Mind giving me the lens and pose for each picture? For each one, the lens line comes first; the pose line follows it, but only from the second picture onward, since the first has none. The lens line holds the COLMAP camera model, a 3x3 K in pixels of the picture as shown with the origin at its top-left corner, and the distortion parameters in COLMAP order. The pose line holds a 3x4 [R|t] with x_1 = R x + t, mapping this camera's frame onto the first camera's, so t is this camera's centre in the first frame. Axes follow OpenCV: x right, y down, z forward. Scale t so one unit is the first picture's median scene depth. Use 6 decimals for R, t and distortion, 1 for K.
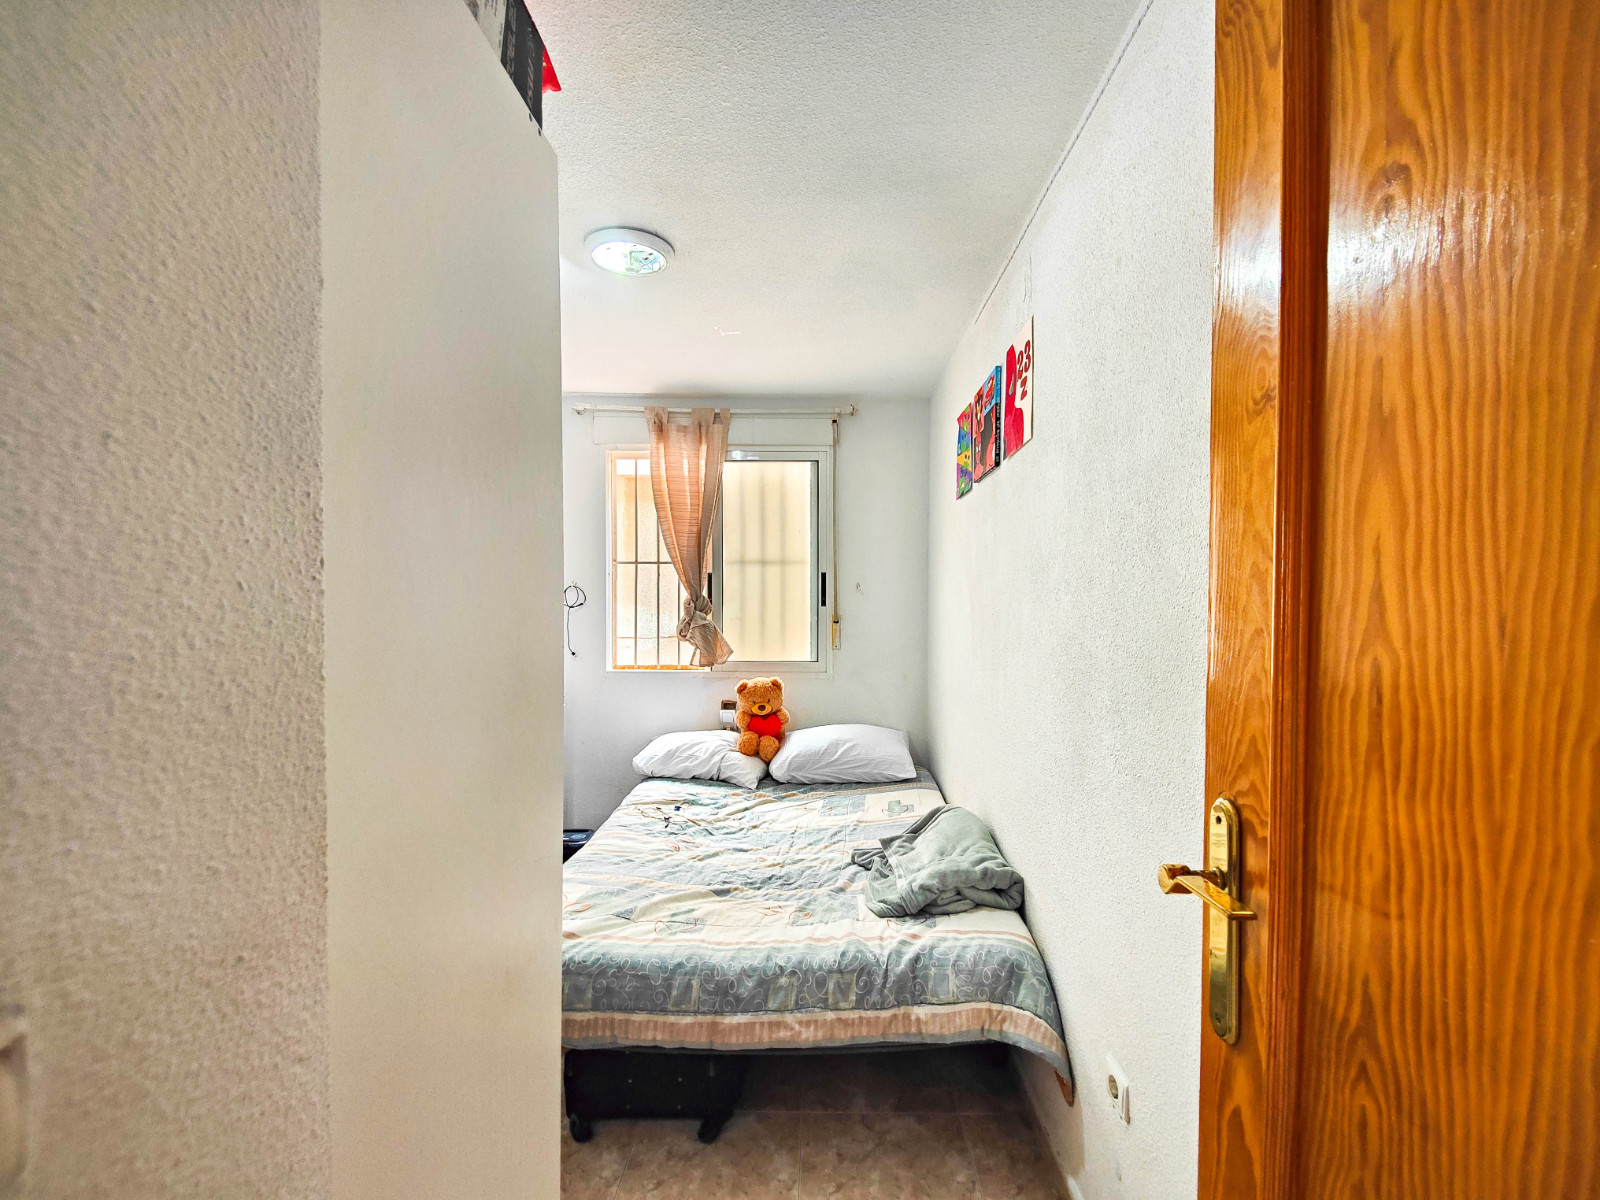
lens RADIAL K [[707.6, 0, 818.4], [0, 707.6, 608.7], [0, 0, 1]] dist [0.020789, -0.019858]
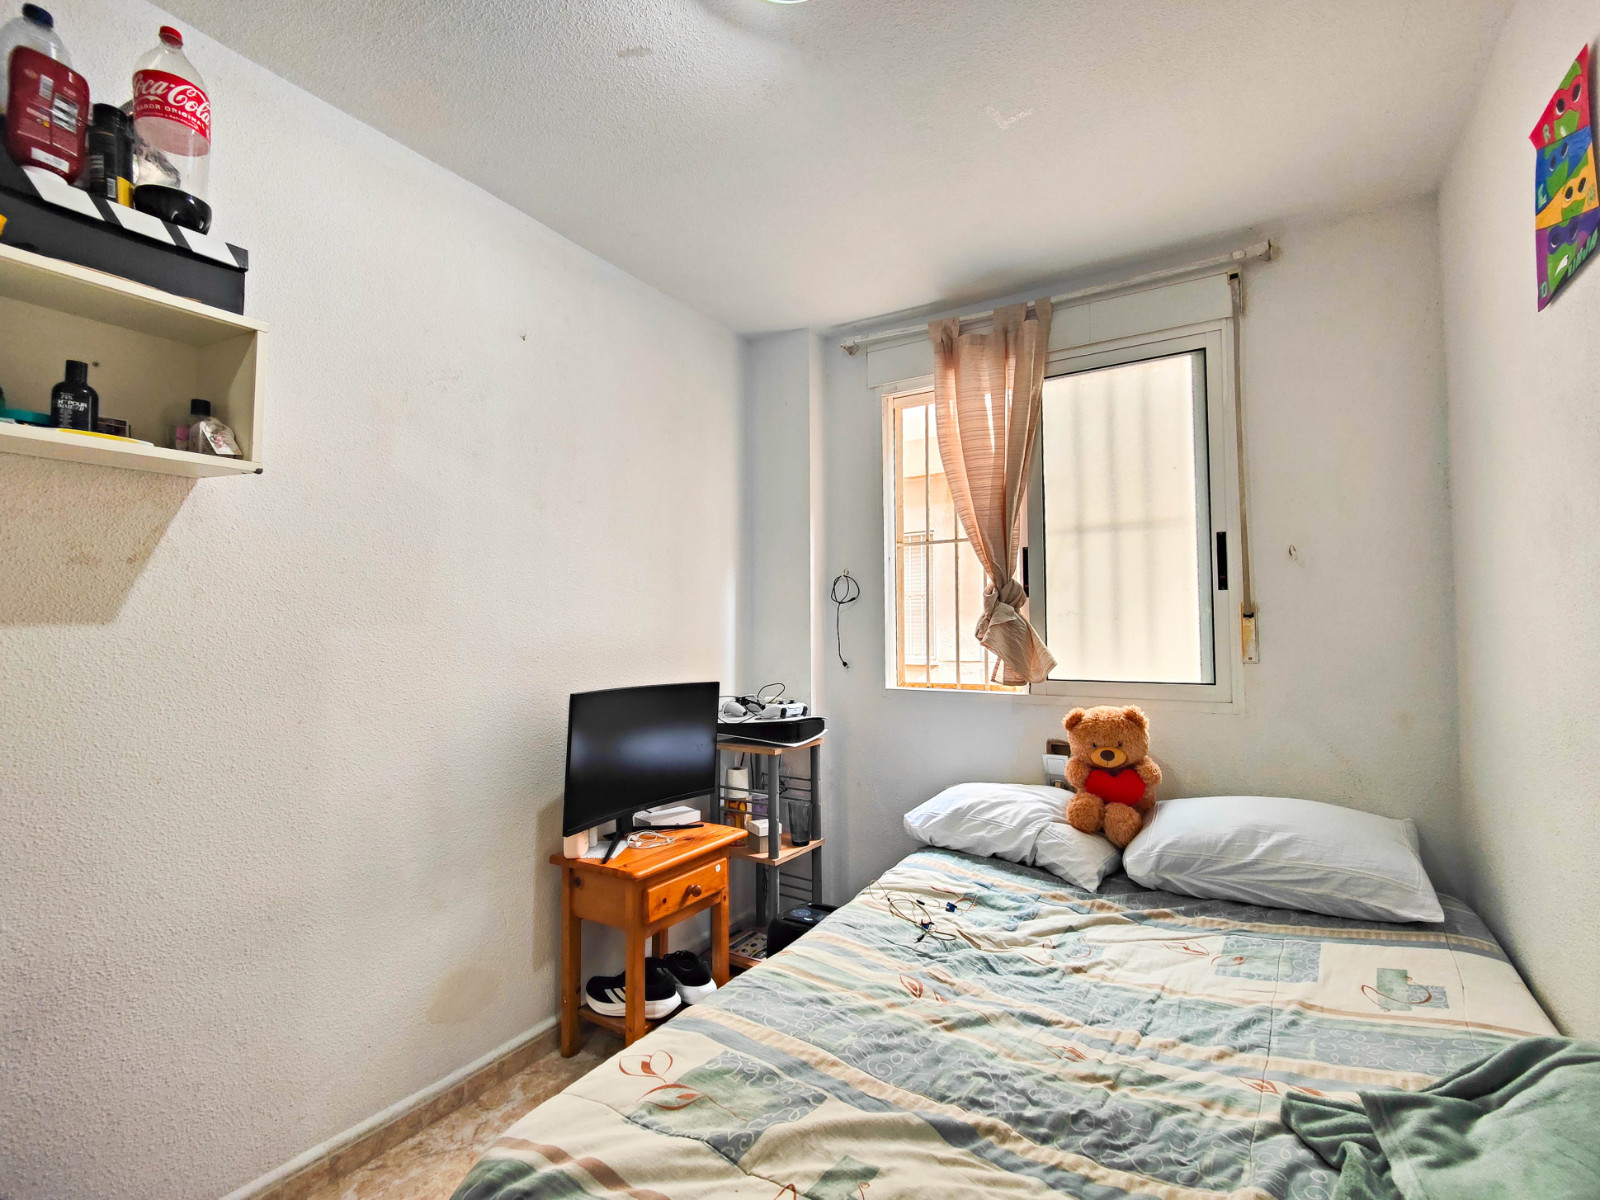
lens RADIAL K [[731.7, 0, 800.8], [0, 731.7, 605.8], [0, 0, 1]] dist [-0.000141, -0.004328]
pose [[0.852714, -0.027743, -0.521641, 0.027819], [0.001119, 0.998683, -0.051285, 0.045643], [0.522377, 0.043148, 0.851623, 0.338409]]
